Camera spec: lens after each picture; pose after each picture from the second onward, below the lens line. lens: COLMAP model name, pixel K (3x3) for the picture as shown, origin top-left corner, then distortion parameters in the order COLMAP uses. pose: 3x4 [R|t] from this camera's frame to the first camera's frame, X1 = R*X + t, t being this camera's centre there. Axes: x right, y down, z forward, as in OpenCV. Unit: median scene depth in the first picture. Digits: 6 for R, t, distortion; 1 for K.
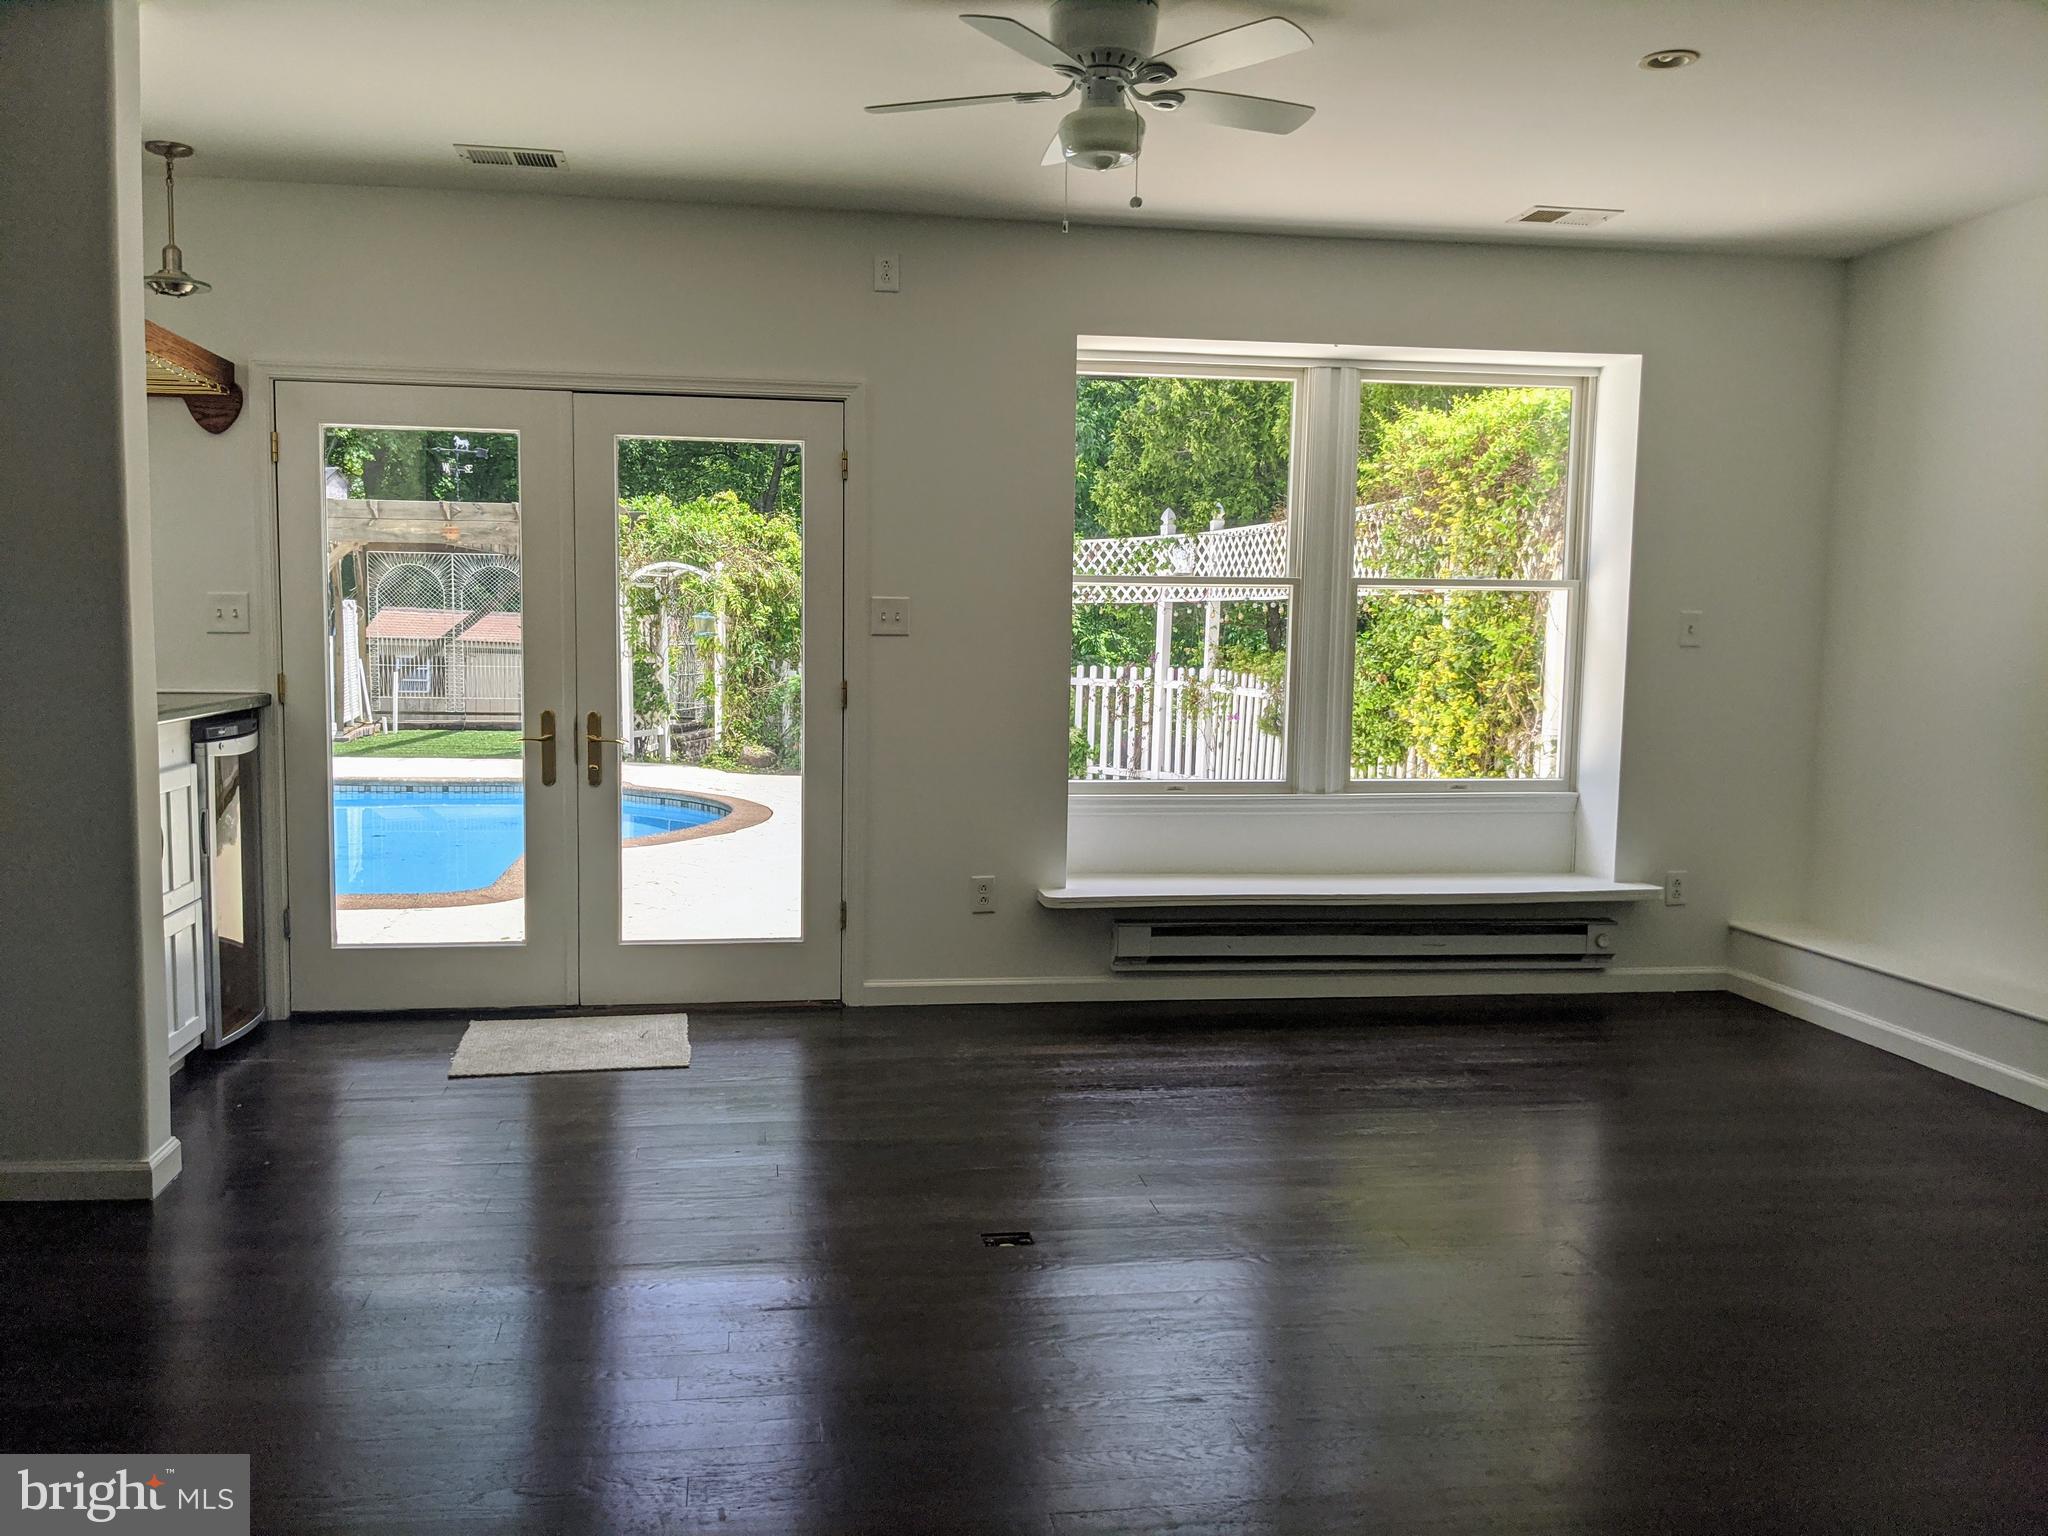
lens RADIAL K [[1640.2, 0, 972.2], [0, 1640.2, 808.9], [0, 0, 1]] dist [0.086887, -0.132592]
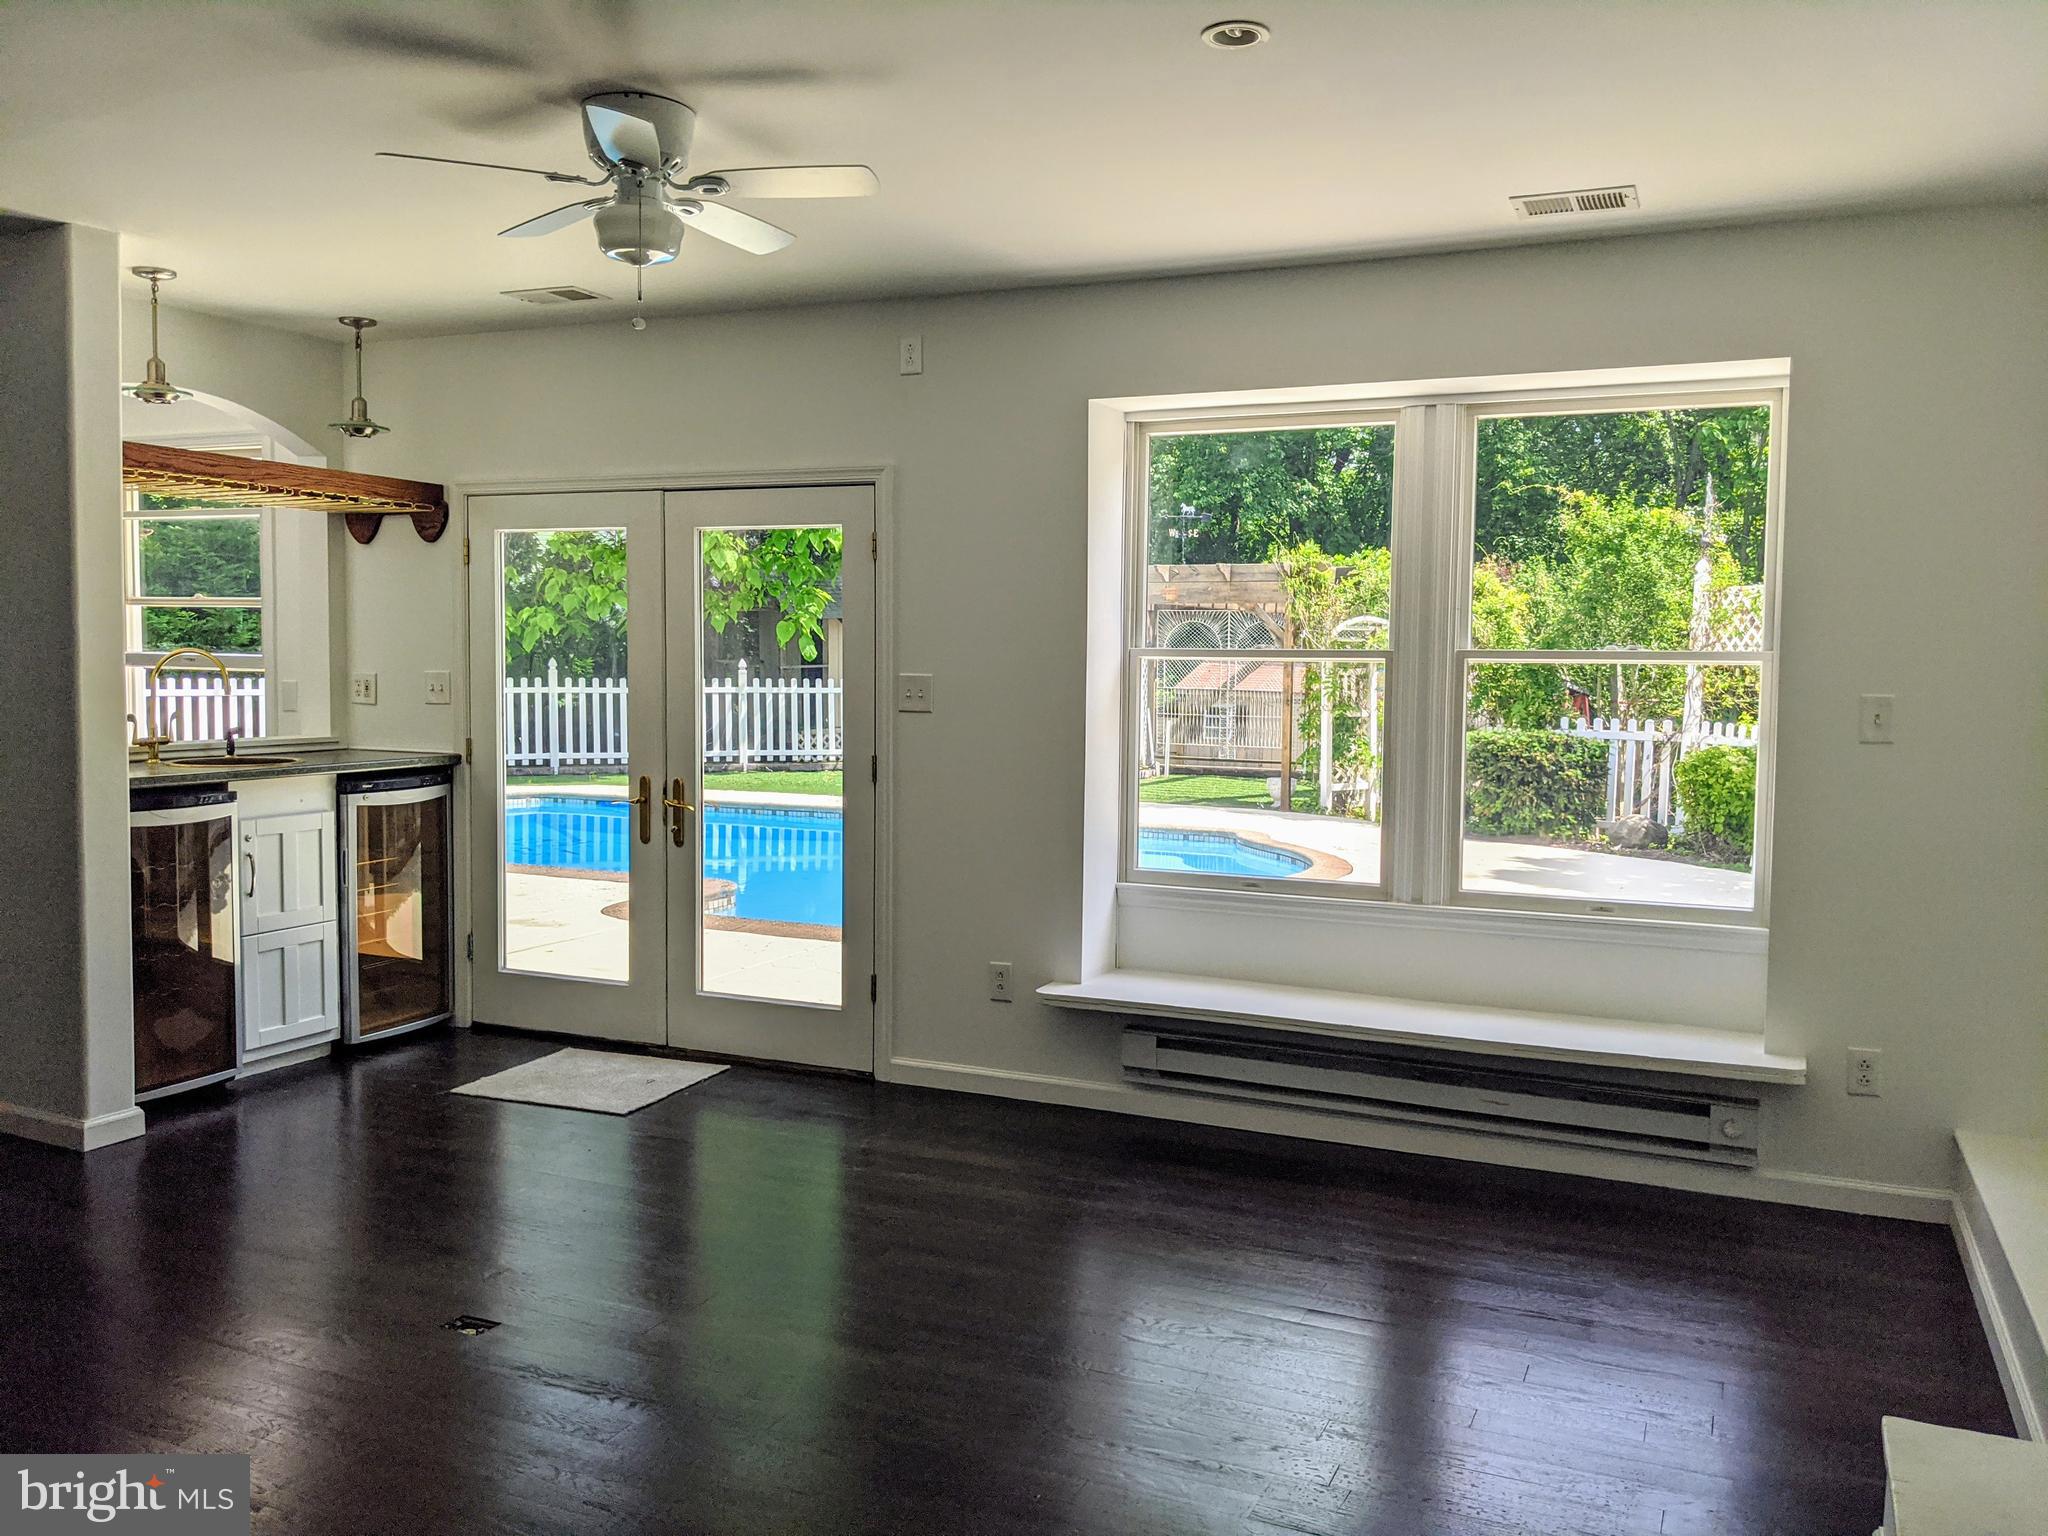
lens RADIAL K [[1606.8, 0, 1031.1], [0, 1606.8, 781.7], [0, 0, 1]] dist [0.098534, -0.190118]
pose [[0.848678, 0.036867, -0.527623, 0.528605], [-0.061267, 0.997705, -0.028834, -0.039665], [0.525349, 0.056797, 0.848989, 0.209521]]
